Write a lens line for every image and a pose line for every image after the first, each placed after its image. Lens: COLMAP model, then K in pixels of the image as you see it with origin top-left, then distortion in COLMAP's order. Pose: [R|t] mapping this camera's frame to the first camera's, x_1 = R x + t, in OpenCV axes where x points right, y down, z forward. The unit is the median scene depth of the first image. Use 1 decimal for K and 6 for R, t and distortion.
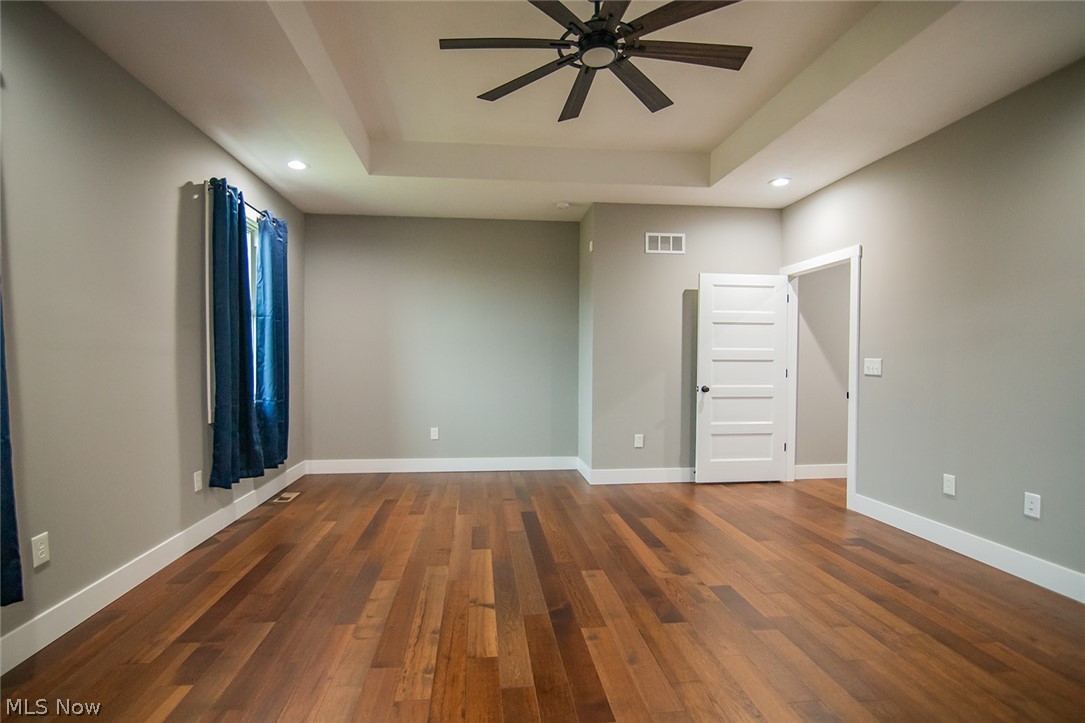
lens RADIAL K [[501.4, 0, 527.5], [0, 501.4, 373.9], [0, 0, 1]] dist [-0.021131, 0.001550]
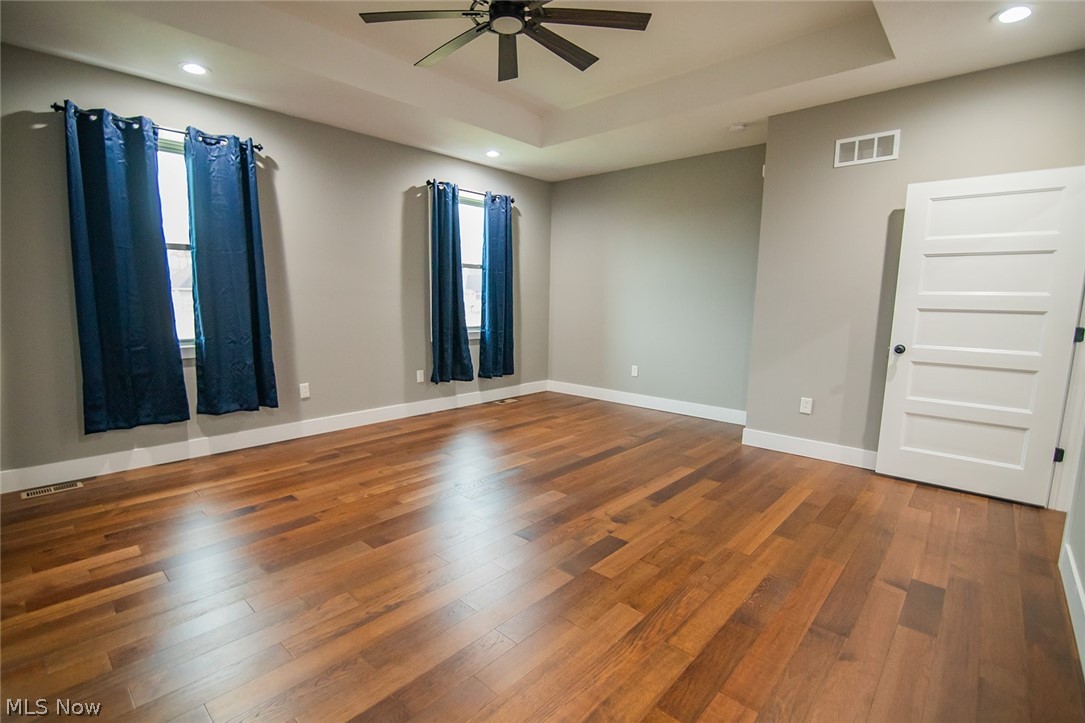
lens RADIAL K [[501.4, 0, 547.3], [0, 501.4, 368.5], [0, 0, 1]] dist [-0.021131, 0.001550]
pose [[0.673823, 0.108118, -0.730940, 0.545922], [-0.032262, 0.992598, 0.117080, -0.009172], [0.738188, -0.055310, 0.672324, 0.143206]]
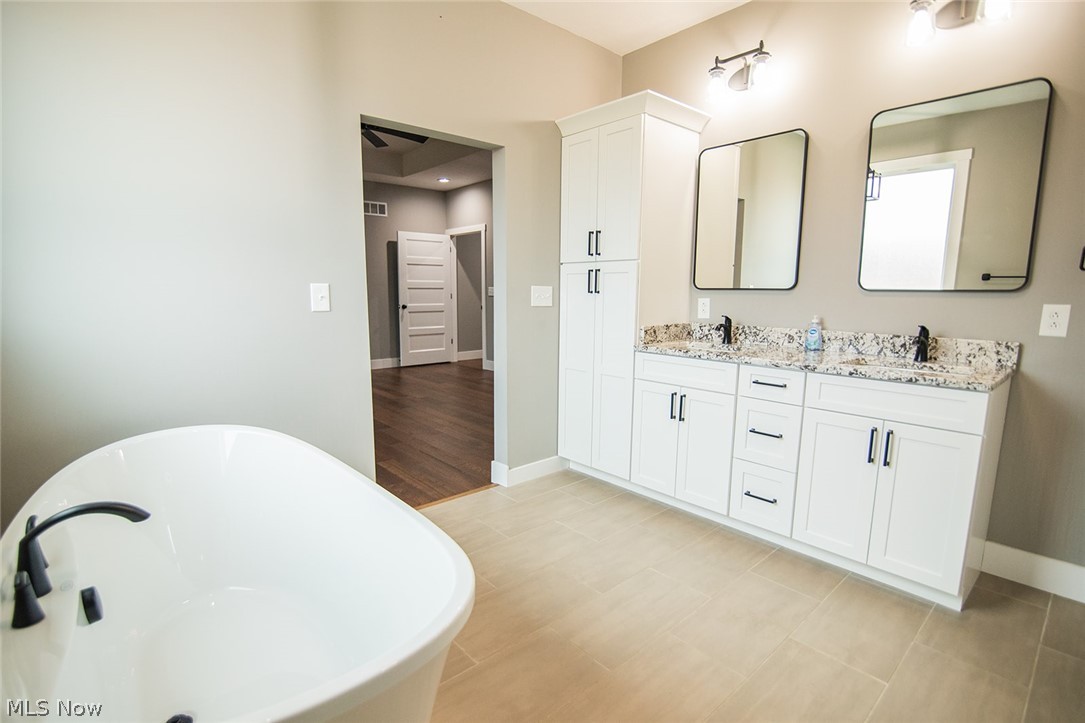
lens RADIAL K [[501.4, 0, 534.6], [0, 501.4, 364.4], [0, 0, 1]] dist [-0.021131, 0.001550]
pose [[0.804912, -0.080206, 0.587948, -0.257246], [0.014872, 0.993239, 0.115133, 0.035794], [-0.593207, -0.083928, 0.800663, -0.523820]]
